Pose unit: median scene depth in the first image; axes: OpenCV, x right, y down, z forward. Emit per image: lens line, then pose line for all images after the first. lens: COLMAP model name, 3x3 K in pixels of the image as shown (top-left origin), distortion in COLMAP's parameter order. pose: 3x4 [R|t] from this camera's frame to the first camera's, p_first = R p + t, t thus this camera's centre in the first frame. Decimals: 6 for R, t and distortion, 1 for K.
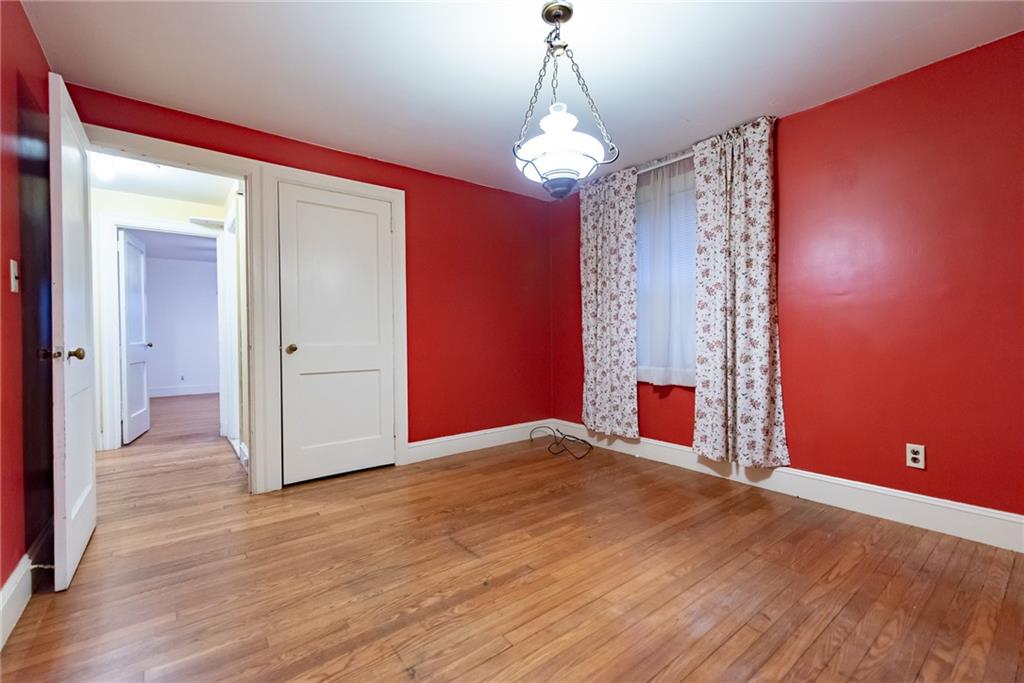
lens RADIAL K [[445.5, 0, 518.4], [0, 445.5, 340.9], [0, 0, 1]] dist [0.000841, -0.000535]
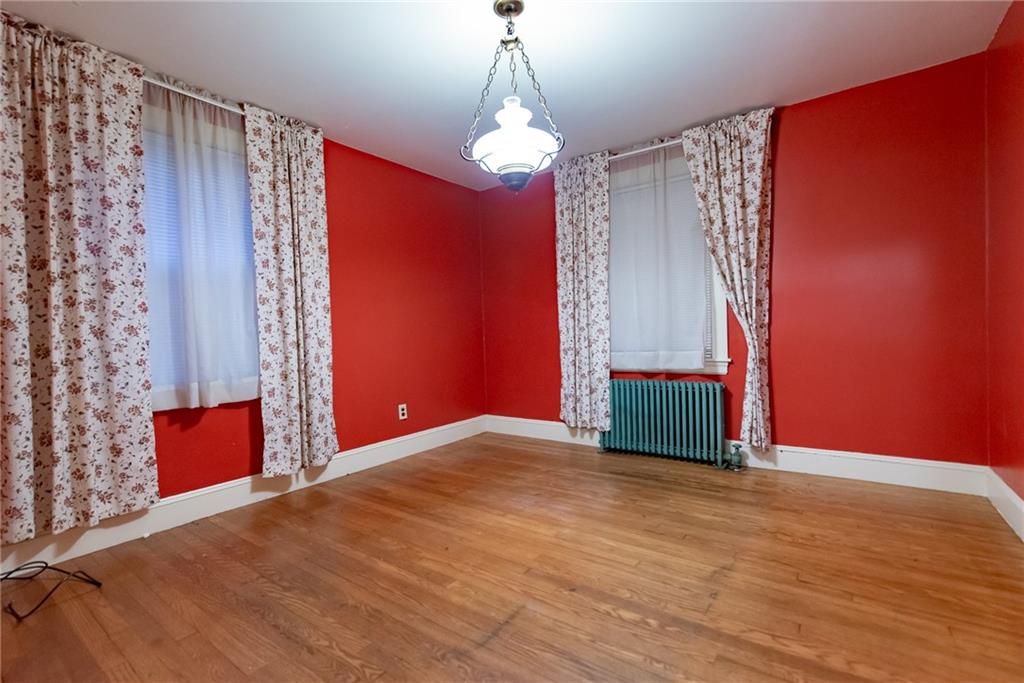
lens RADIAL K [[445.5, 0, 519.5], [0, 445.5, 342.9], [0, 0, 1]] dist [0.000841, -0.000535]
pose [[-0.266957, -0.005429, 0.963693, -0.644293], [0.045426, 0.998802, 0.018211, 0.008234], [-0.962637, 0.048639, -0.266390, 0.918619]]
